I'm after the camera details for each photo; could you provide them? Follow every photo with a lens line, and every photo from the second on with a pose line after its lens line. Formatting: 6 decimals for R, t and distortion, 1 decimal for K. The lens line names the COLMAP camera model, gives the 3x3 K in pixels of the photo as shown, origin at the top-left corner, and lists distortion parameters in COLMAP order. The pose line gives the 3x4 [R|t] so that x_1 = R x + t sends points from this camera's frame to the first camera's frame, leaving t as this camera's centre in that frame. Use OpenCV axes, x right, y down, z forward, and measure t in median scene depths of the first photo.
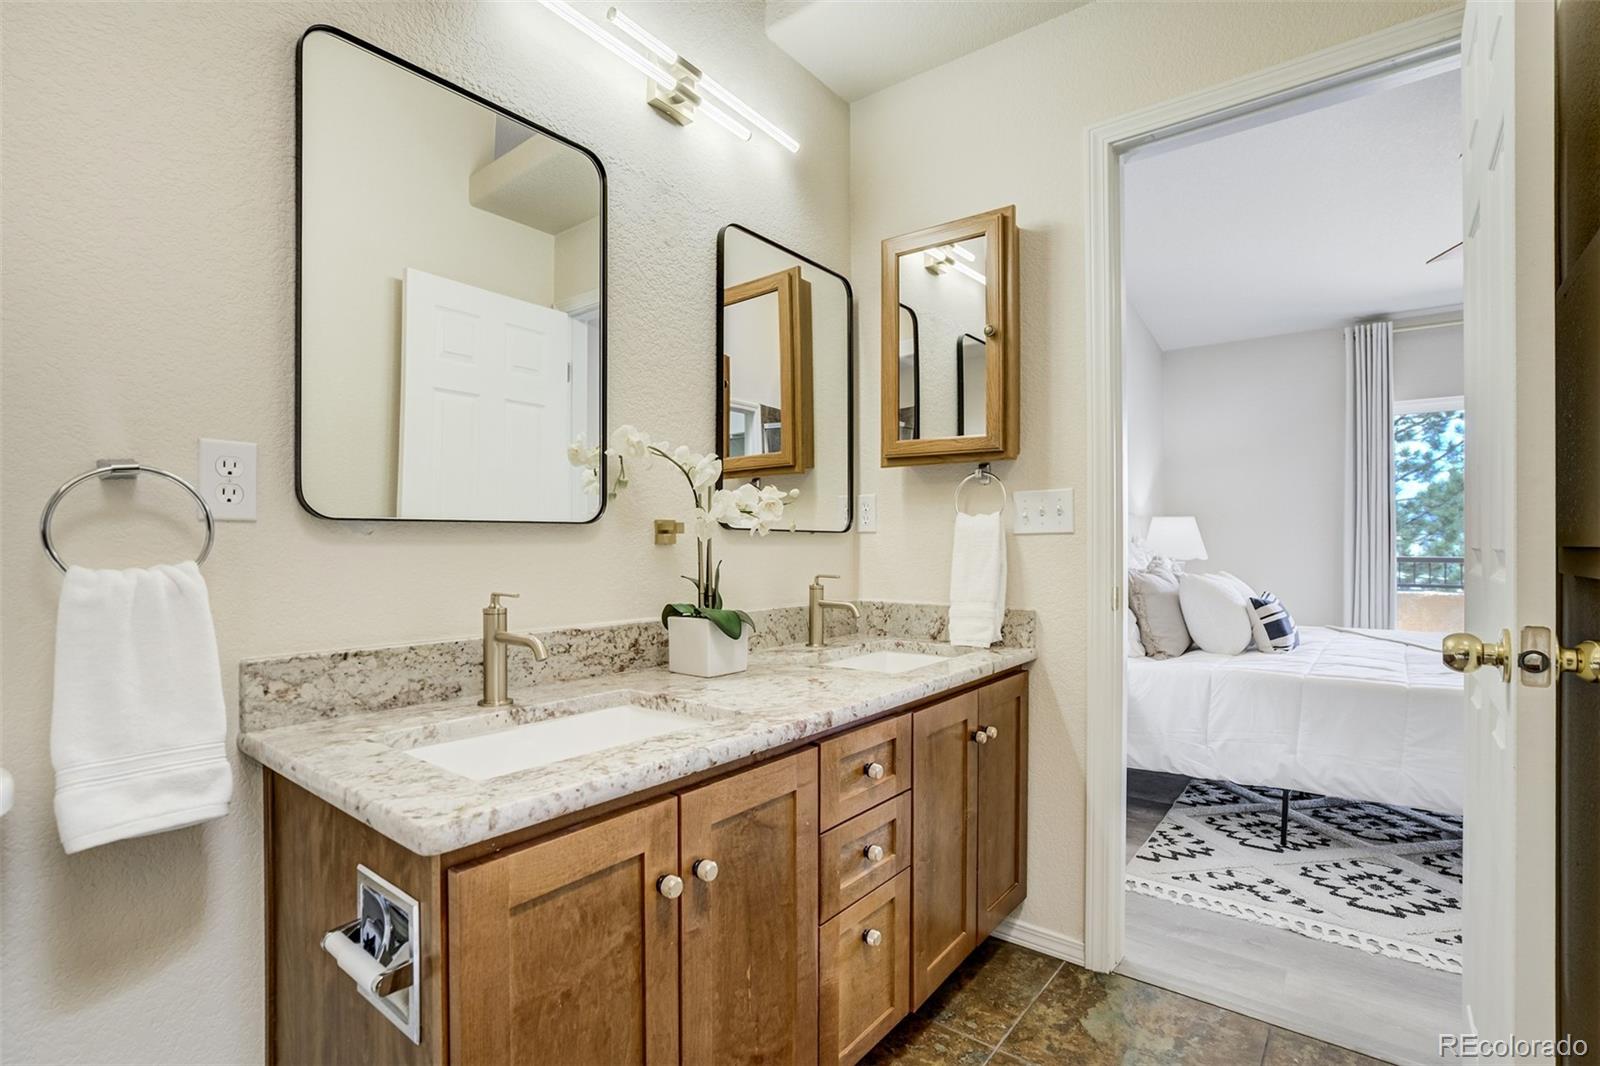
lens RADIAL K [[735.4, 0, 794.4], [0, 735.4, 549.8], [0, 0, 1]] dist [-0.046947, 0.016938]
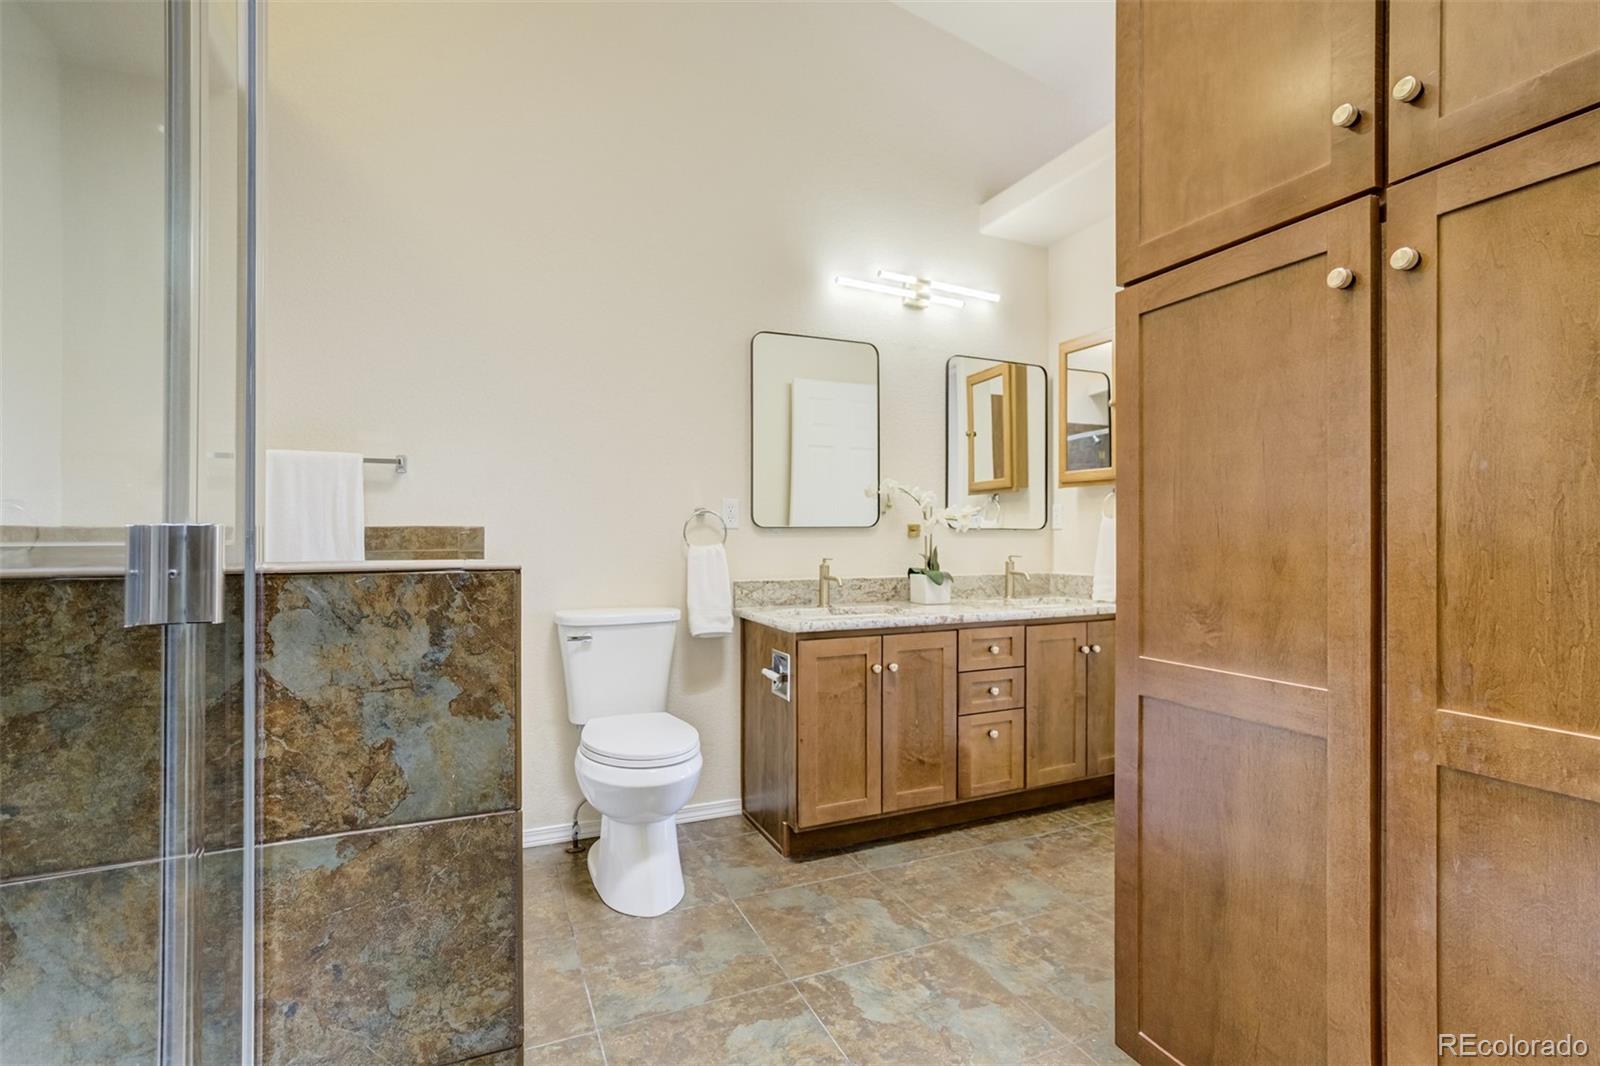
lens RADIAL K [[757.5, 0, 814.5], [0, 757.5, 533.8], [0, 0, 1]] dist [-0.018969, 0.001385]
pose [[0.889562, -0.000384, -0.456814, 0.580316], [-0.003770, 0.999959, -0.008184, 0.000932], [0.456799, 0.009002, 0.889524, -1.013590]]
